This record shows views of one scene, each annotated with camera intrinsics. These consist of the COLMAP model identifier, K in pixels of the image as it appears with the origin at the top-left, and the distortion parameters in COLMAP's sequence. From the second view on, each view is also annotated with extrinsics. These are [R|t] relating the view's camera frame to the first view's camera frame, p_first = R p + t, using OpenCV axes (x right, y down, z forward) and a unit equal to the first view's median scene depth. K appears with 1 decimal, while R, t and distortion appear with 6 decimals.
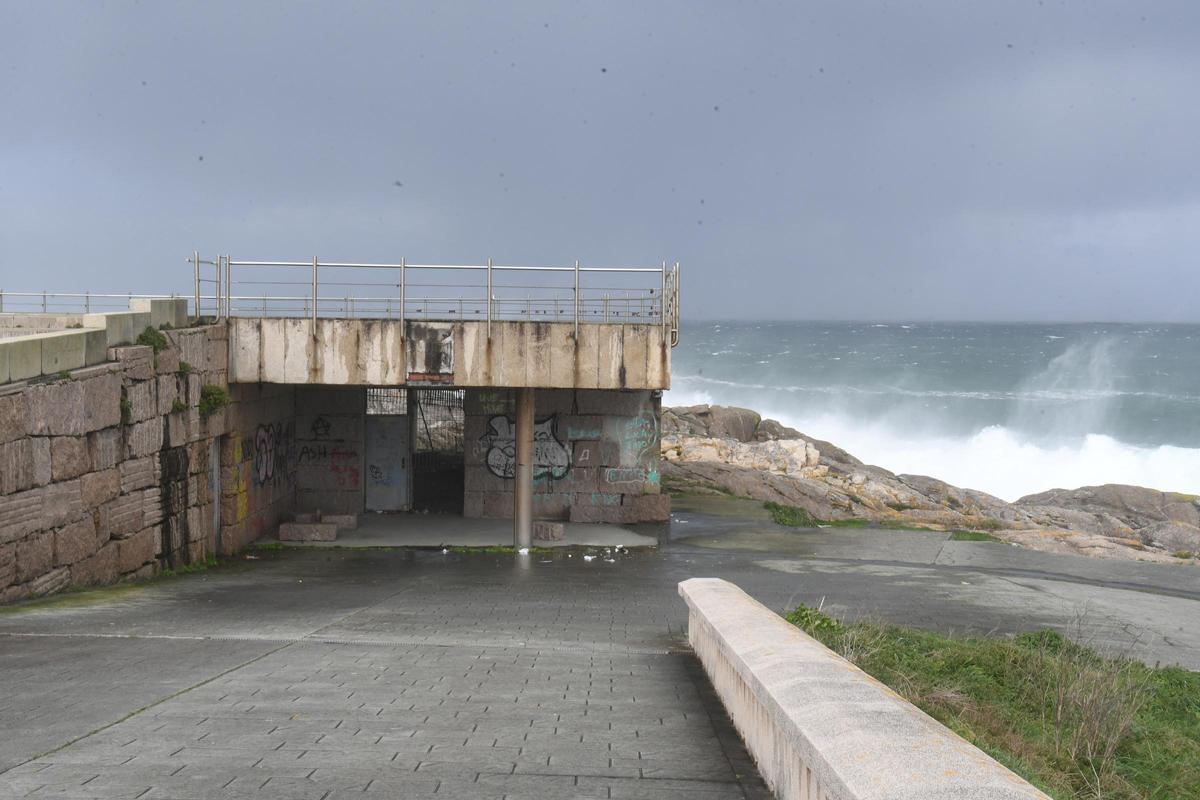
lens RADIAL K [[1564.5, 0, 600.0], [0, 1564.5, 400.0], [0, 0, 1]] dist [0.124440, 0.023789]
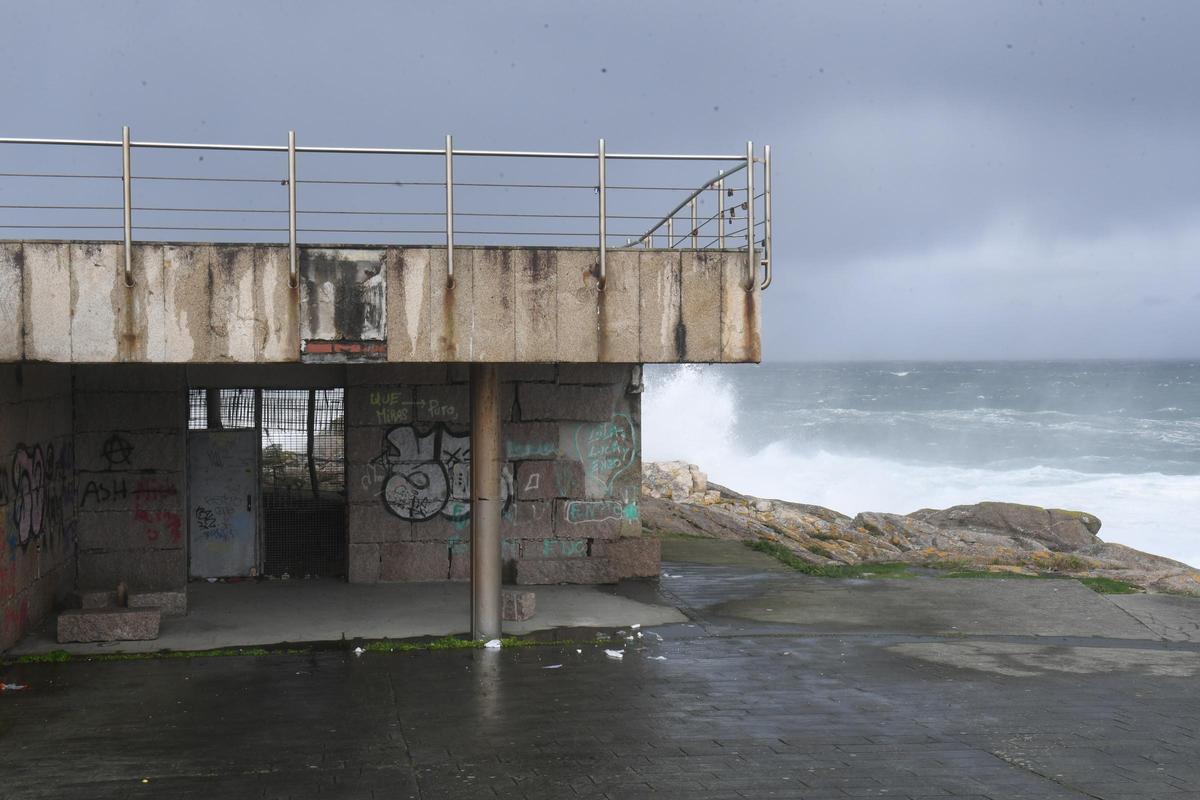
lens RADIAL K [[1564.5, 0, 600.0], [0, 1564.5, 400.0], [0, 0, 1]] dist [0.124440, 0.023789]
pose [[0.988265, -0.020988, 0.151303, -0.103462], [0.023973, 0.999552, -0.017934, 0.016547], [-0.150859, 0.021351, 0.988325, 0.430974]]
